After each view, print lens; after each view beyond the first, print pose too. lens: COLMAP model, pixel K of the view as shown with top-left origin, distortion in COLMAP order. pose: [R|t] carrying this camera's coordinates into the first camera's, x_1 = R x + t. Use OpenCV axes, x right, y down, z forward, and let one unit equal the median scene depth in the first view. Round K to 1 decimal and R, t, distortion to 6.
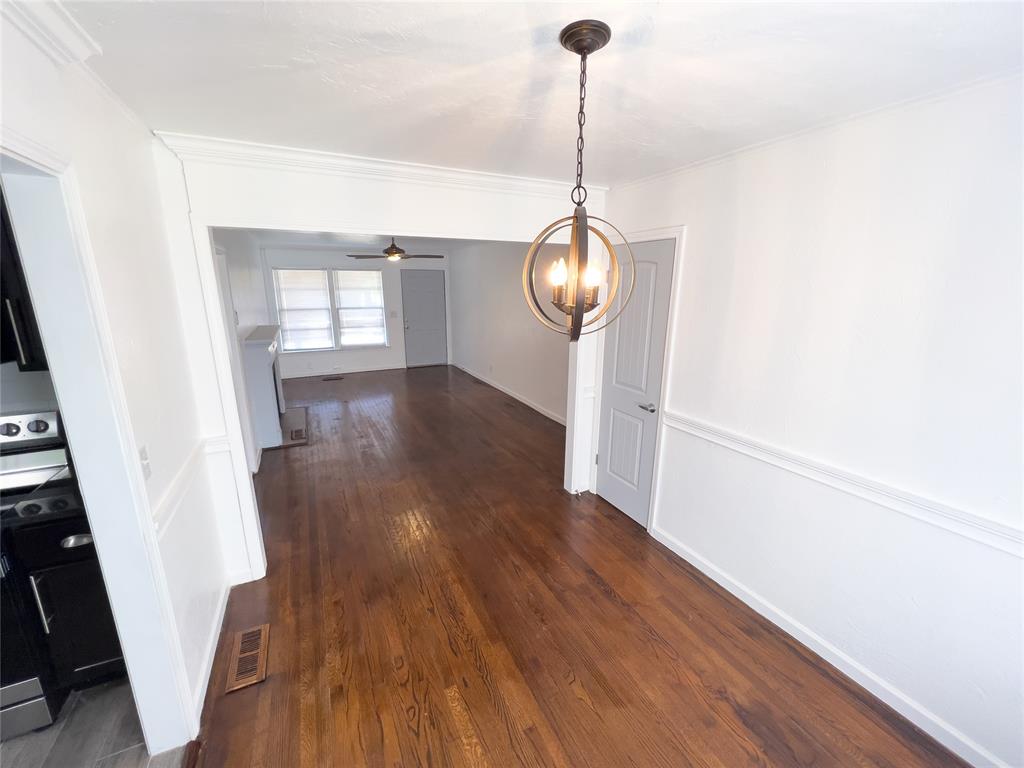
lens RADIAL K [[409.3, 0, 511.7], [0, 409.3, 382.3], [0, 0, 1]] dist [-0.001200, 0.000656]
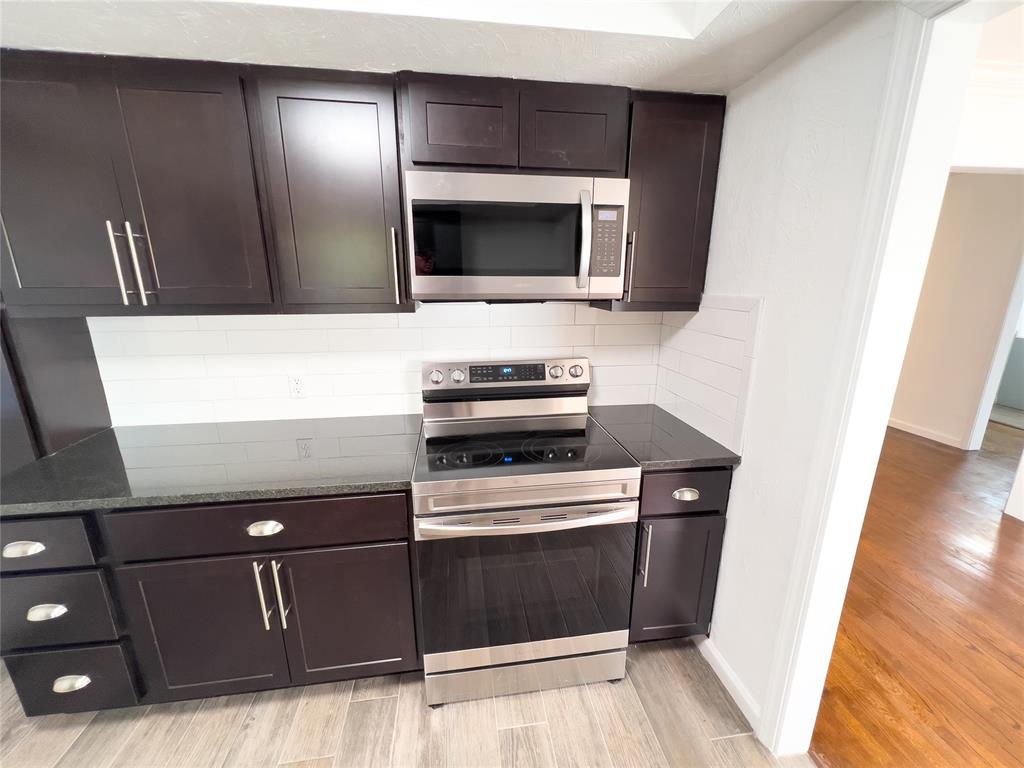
lens RADIAL K [[409.3, 0, 513.9], [0, 409.3, 383.9], [0, 0, 1]] dist [-0.001200, 0.000656]
pose [[0.947287, 0.072051, -0.312180, -0.986263], [-0.067309, 0.997395, 0.025955, 0.121418], [0.313237, -0.003574, 0.949668, 0.007289]]
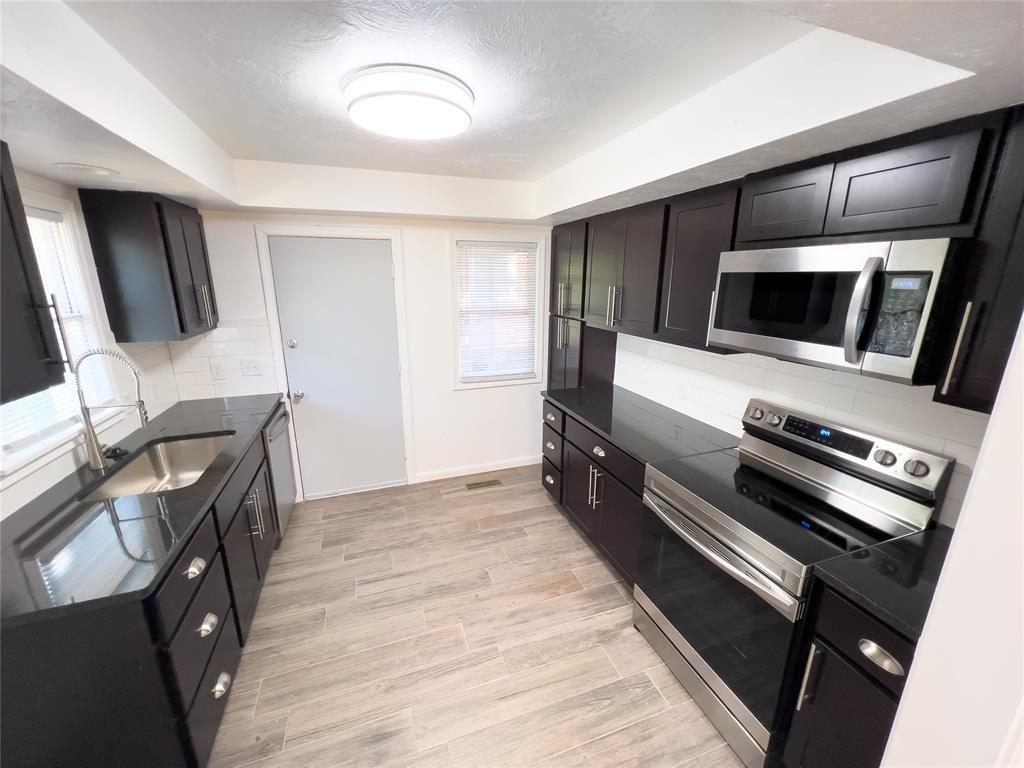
lens RADIAL K [[409.3, 0, 507.8], [0, 409.3, 384.1], [0, 0, 1]] dist [-0.001200, 0.000656]
pose [[-0.134140, 0.240699, -0.961286, -0.364626], [-0.234894, 0.934684, 0.266816, -0.062191], [0.962721, 0.261591, -0.068840, 0.281186]]
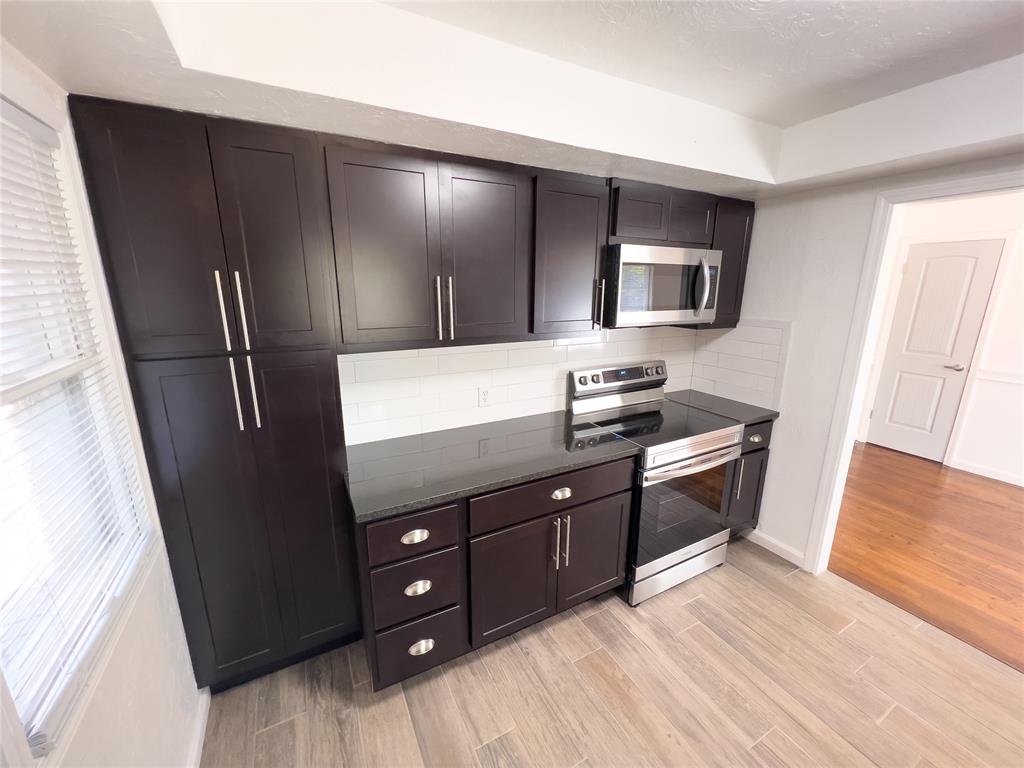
lens RADIAL K [[409.3, 0, 512.9], [0, 409.3, 385.7], [0, 0, 1]] dist [-0.001200, 0.000656]
pose [[0.999672, -0.010657, 0.023278, -1.707294], [0.010481, 0.999916, 0.007642, 0.143901], [-0.023358, -0.007395, 0.999700, -0.432282]]
